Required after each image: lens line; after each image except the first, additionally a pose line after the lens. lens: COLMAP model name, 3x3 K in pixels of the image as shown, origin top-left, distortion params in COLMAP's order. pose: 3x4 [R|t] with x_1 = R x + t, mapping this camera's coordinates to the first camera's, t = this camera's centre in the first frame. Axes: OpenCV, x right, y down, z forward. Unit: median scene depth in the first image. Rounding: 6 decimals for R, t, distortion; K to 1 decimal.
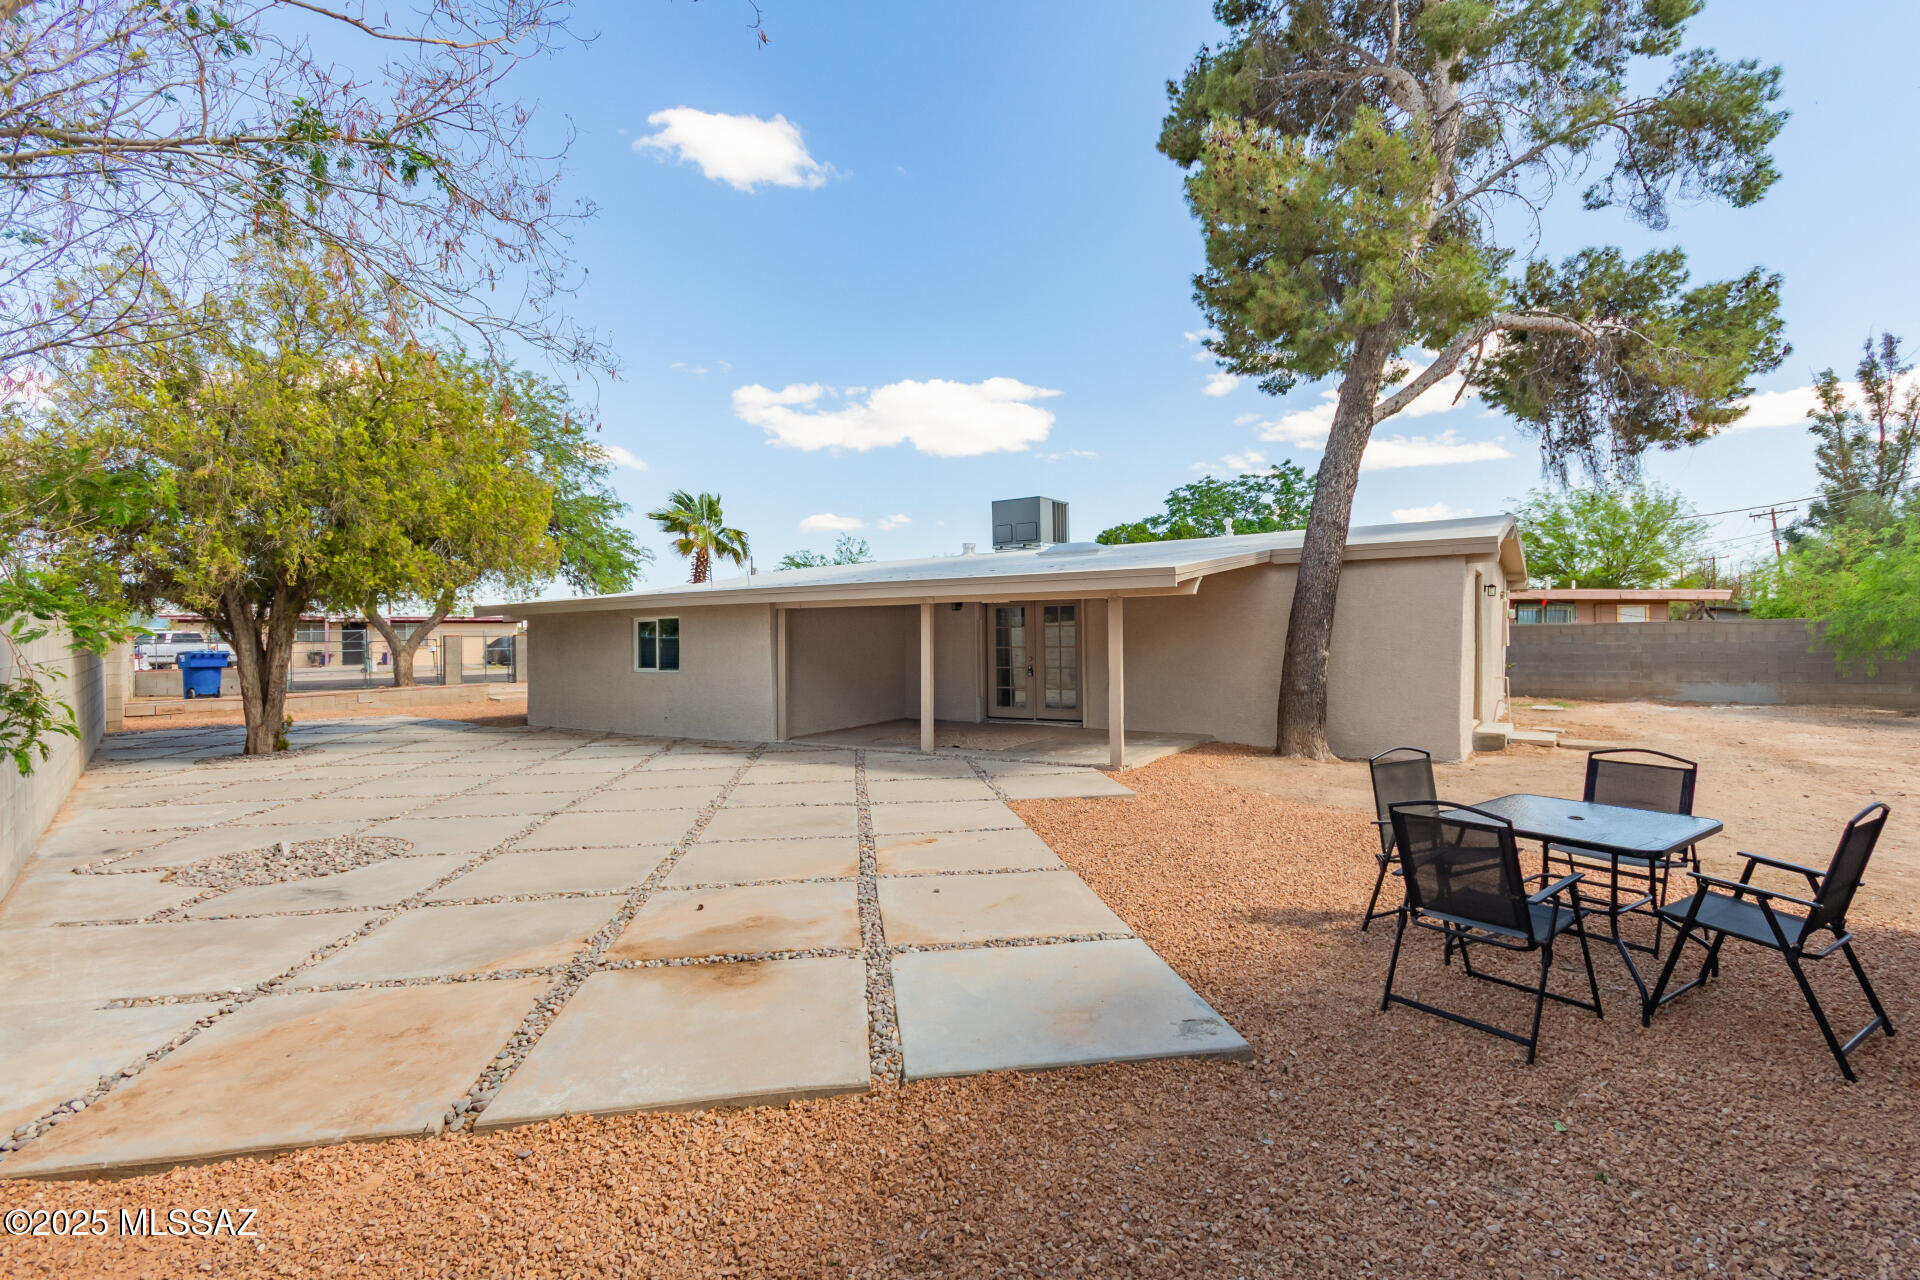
lens RADIAL K [[885.7, 0, 971.5], [0, 885.7, 649.4], [0, 0, 1]] dist [0.003324, -0.000142]
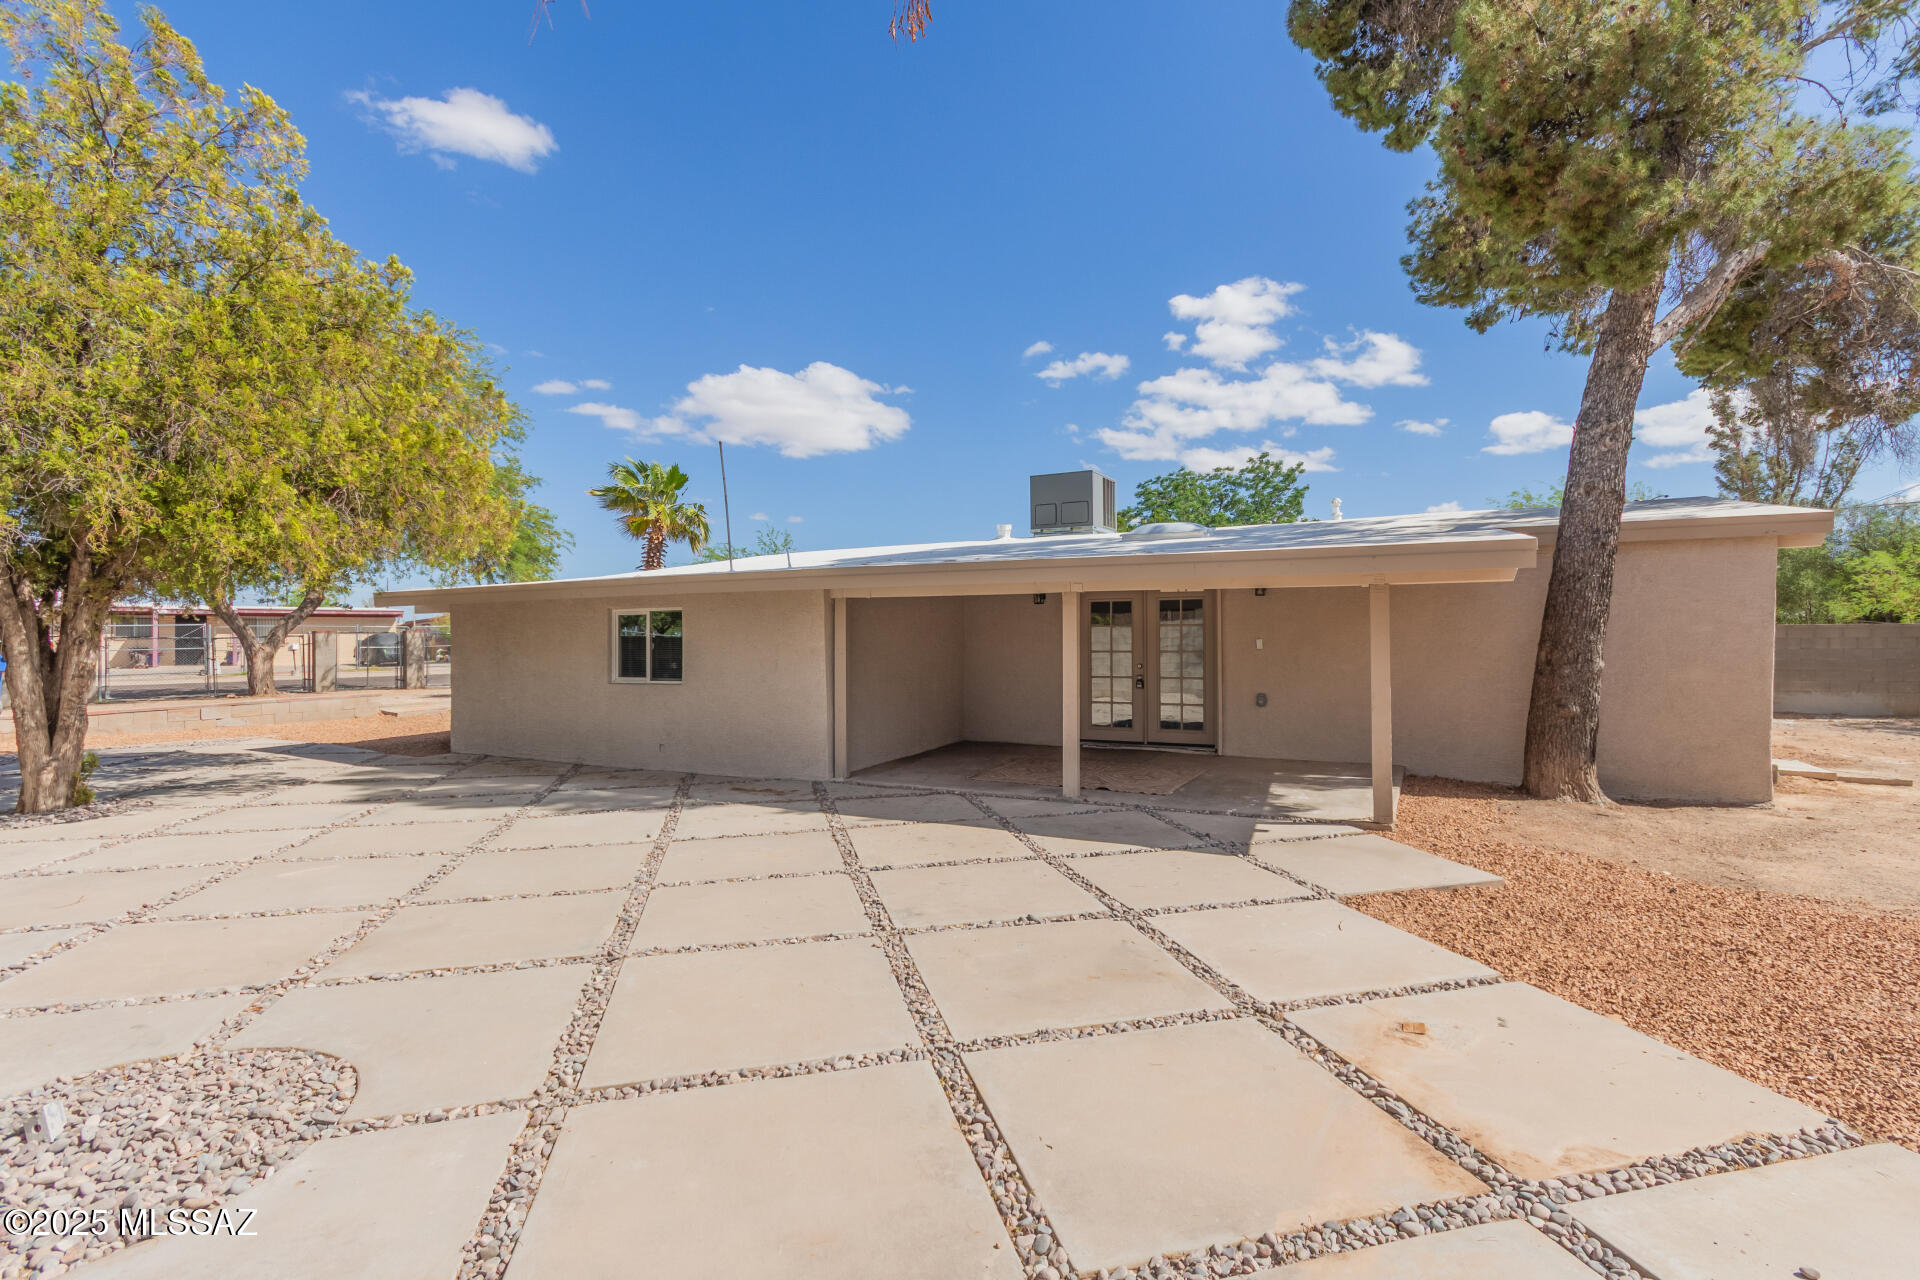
lens RADIAL K [[885.7, 0, 971.5], [0, 885.7, 649.4], [0, 0, 1]] dist [0.003324, -0.000142]
pose [[0.993382, 0.004934, 0.114754, -0.155026], [-0.004938, 0.999988, -0.000250, -0.003250], [-0.114753, -0.000319, 0.993394, 0.212016]]
